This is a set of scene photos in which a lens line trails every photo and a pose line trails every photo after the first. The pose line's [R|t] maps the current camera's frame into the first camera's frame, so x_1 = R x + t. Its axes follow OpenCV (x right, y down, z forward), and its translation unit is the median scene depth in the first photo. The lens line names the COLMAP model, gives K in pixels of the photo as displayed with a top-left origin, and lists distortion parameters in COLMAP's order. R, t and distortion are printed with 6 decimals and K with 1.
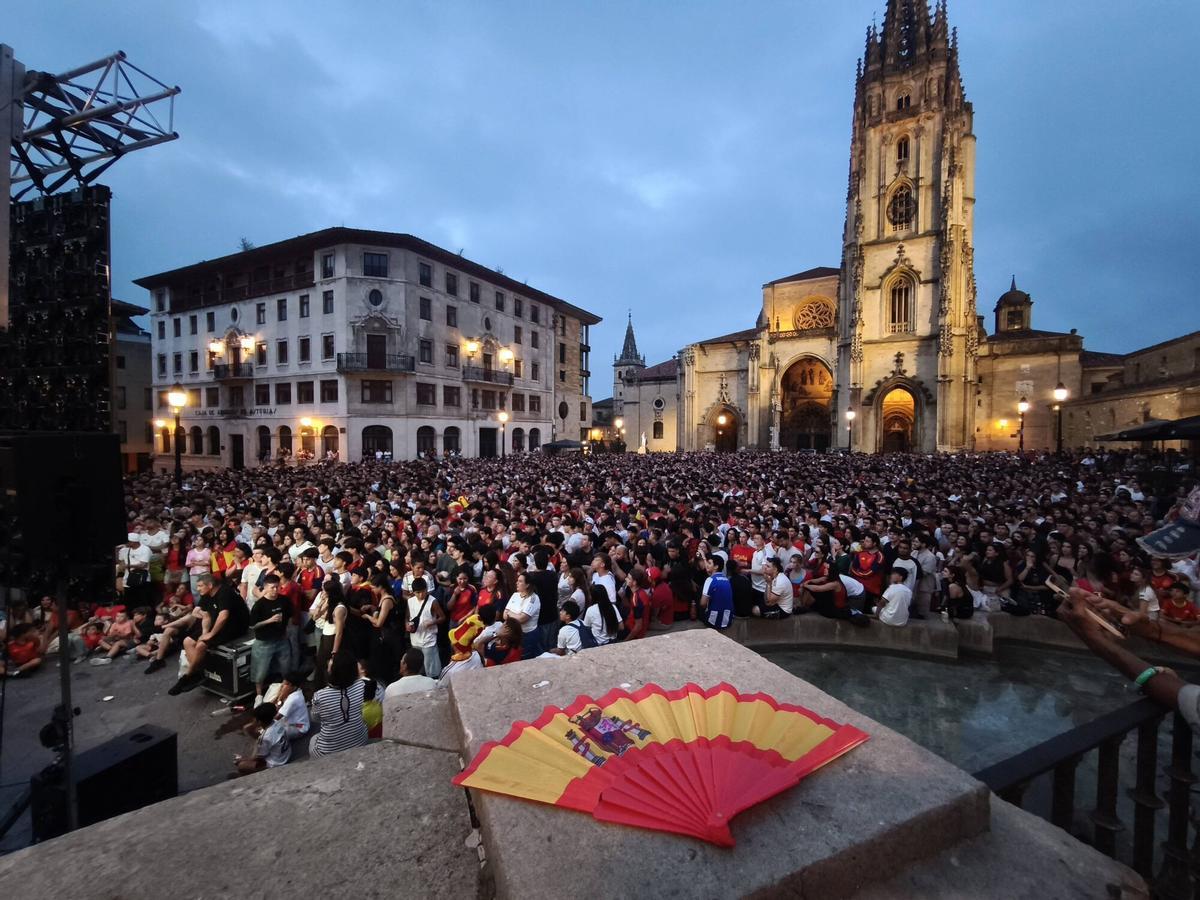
lens RADIAL K [[497.6, 0, 585.8], [0, 497.6, 453.2], [0, 0, 1]] dist [-0.009090, 0.000383]
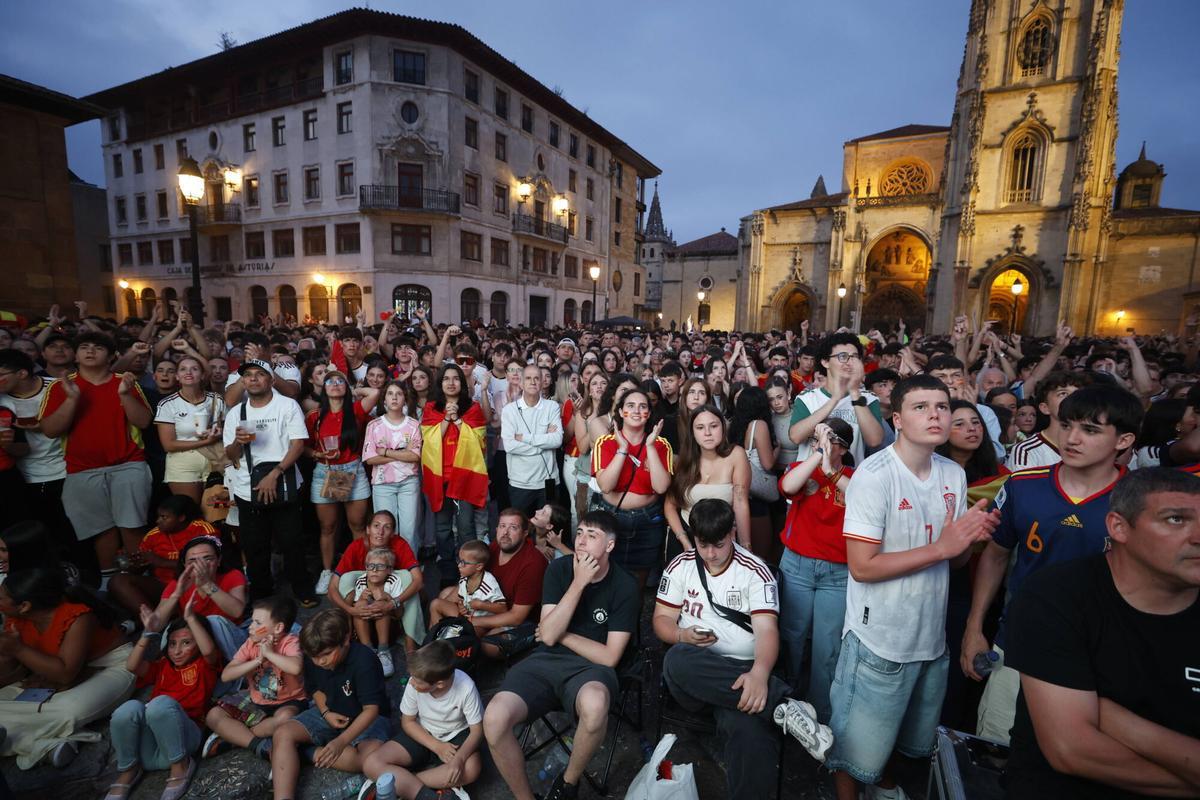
lens RADIAL K [[542.0, 0, 594.9], [0, 542.0, 402.3], [0, 0, 1]] dist [-0.039564, 0.012952]
pose [[0.999243, 0.019783, 0.033483, -0.117457], [-0.022980, 0.994924, 0.097969, 0.027739], [-0.031374, -0.098664, 0.994626, 0.103242]]
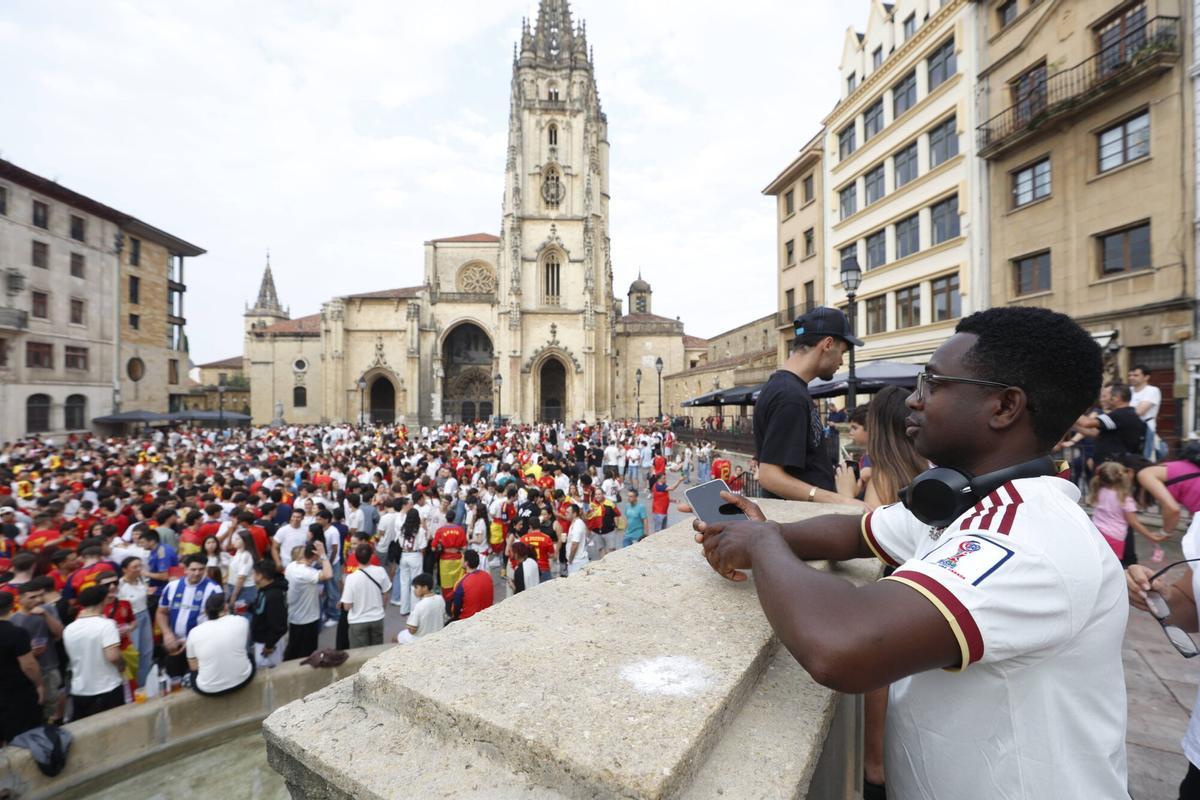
lens RADIAL K [[542.0, 0, 594.9], [0, 542.0, 402.3], [0, 0, 1]] dist [-0.039564, 0.012952]
pose [[0.825549, -0.004324, 0.564314, 0.074828], [0.025347, 0.999246, -0.029424, -0.000610], [-0.563761, 0.038595, 0.825036, 0.007040]]
